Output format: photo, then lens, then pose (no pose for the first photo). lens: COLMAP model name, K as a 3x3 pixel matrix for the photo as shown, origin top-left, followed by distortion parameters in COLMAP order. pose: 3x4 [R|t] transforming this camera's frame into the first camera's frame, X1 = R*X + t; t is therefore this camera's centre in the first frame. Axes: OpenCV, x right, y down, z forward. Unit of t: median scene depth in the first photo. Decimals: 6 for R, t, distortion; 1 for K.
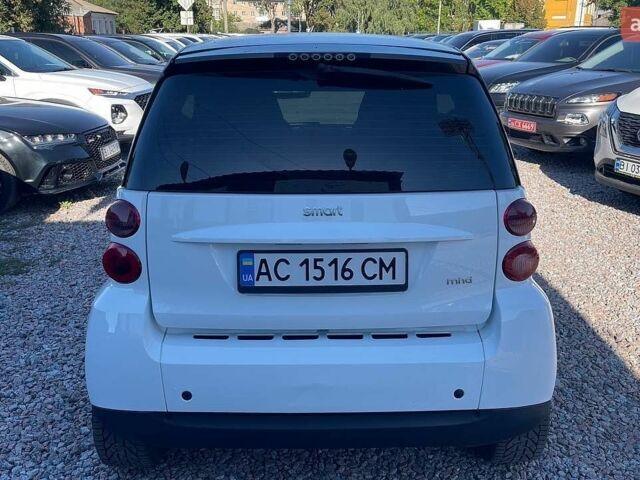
lens RADIAL K [[635.7, 0, 316.9], [0, 635.7, 239.7], [0, 0, 1]] dist [0.074092, -0.096755]
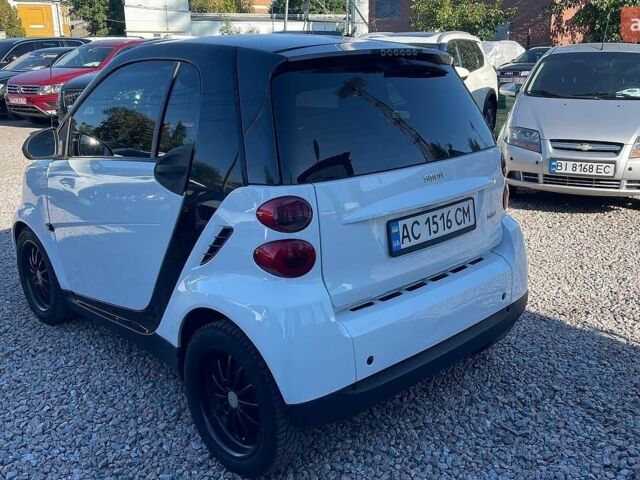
lens RADIAL K [[635.7, 0, 316.9], [0, 635.7, 239.7], [0, 0, 1]] dist [0.074092, -0.096755]
pose [[0.747984, -0.201537, 0.632379, -0.780768], [0.210433, 0.975638, 0.062030, -0.039842], [-0.629474, 0.086676, 0.772172, 0.160516]]
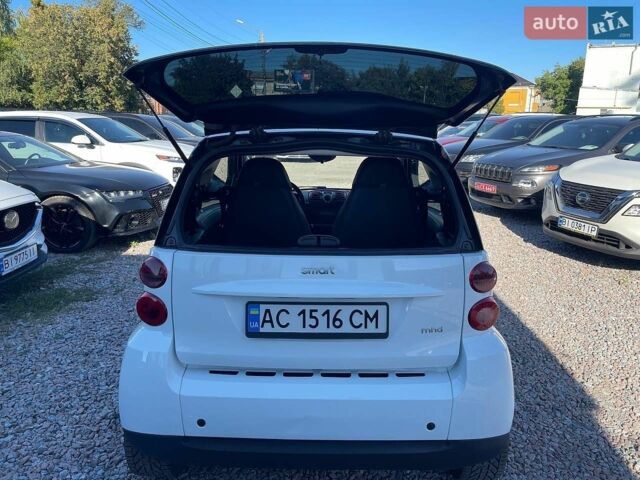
lens RADIAL K [[480.6, 0, 320.0], [0, 480.6, 240.0], [0, 0, 1]] dist [0.047881, -0.055360]
pose [[0.999605, 0.017997, -0.021583, 0.025834], [-0.019180, 0.998250, -0.055930, -0.041522], [0.020538, 0.056322, 0.998201, 0.073904]]
